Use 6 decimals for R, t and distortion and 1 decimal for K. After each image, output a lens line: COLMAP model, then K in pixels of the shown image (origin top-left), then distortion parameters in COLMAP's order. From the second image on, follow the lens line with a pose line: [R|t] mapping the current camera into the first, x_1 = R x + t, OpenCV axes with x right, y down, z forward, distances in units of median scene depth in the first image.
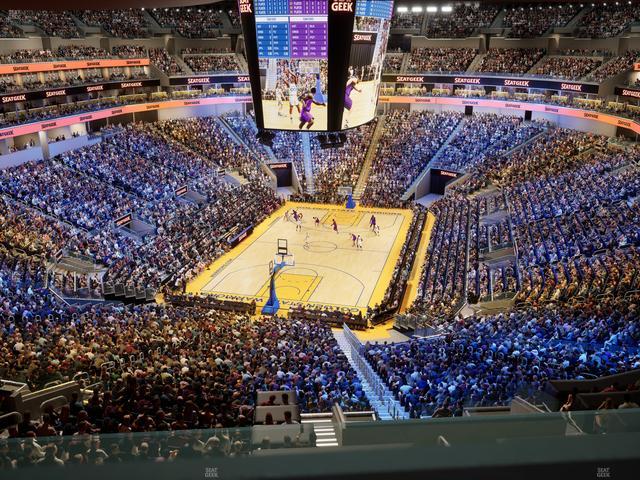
lens RADIAL K [[600.2, 0, 319.4], [0, 600.2, 239.0], [0, 0, 1]] dist [-0.000313, 0.000000]
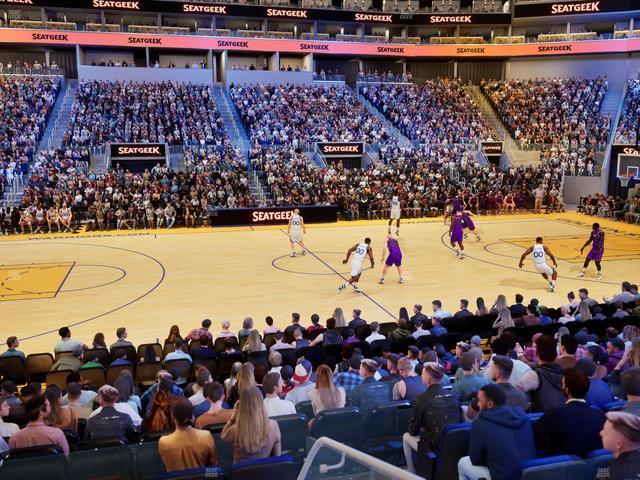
lens RADIAL K [[600.2, 0, 319.3], [0, 600.2, 240.5], [0, 0, 1]] dist [-0.000313, 0.000000]
pose [[0.490058, 0.156289, -0.857565, 0.199244], [-0.279946, 0.959899, 0.014963, -0.000527], [0.825514, 0.232740, 0.514158, 0.595308]]
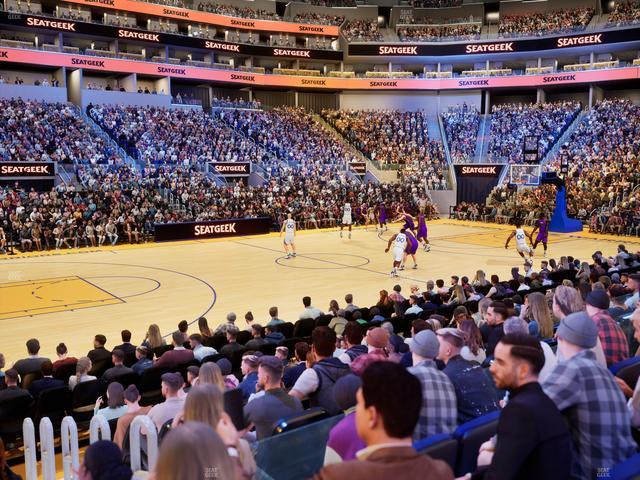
lens RADIAL K [[600.2, 0, 320.0], [0, 600.2, 241.1], [0, 0, 1]] dist [-0.000313, 0.000000]
pose [[0.777862, 0.080165, -0.623302, 0.158187], [-0.201874, 0.971138, -0.127032, 0.035172], [0.595129, 0.224642, 0.771594, 0.519956]]
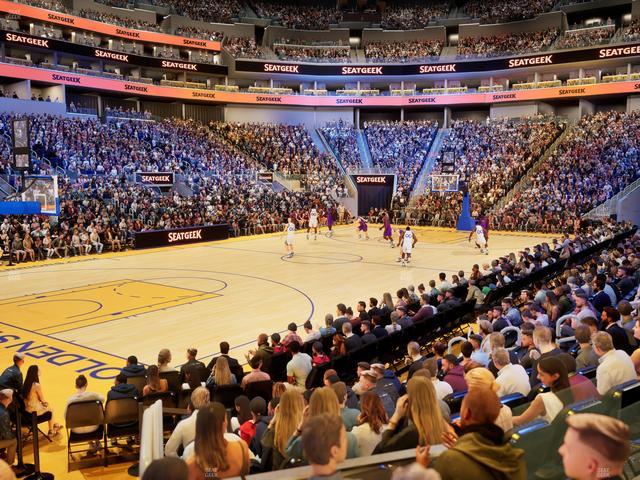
lens RADIAL K [[600.2, 0, 320.3], [0, 600.2, 240.1], [0, 0, 1]] dist [-0.000313, 0.000000]
pose [[0.928054, 0.041212, -0.370159, 0.108873], [-0.120031, 0.973927, -0.192505, 0.058604], [0.352574, 0.223085, 0.908804, 0.449884]]
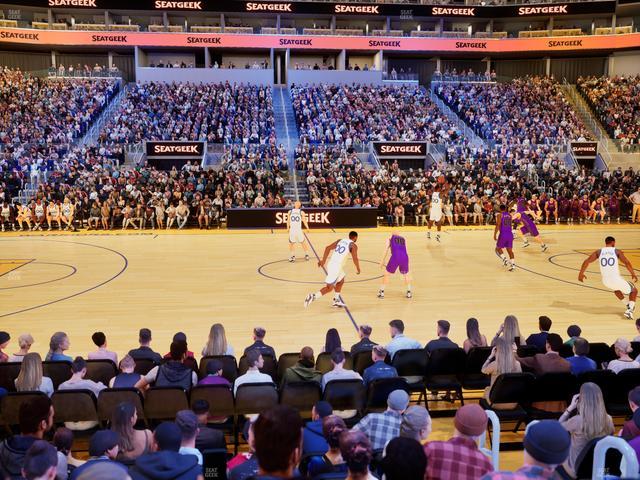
lens RADIAL K [[600.2, 0, 319.2], [0, 600.2, 240.7], [0, 0, 1]] dist [-0.000313, 0.000000]
pose [[0.338667, 0.136676, -0.930926, 0.168525], [-0.302085, 0.952809, 0.029992, -0.002475], [0.891094, 0.271061, 0.363973, 0.648721]]
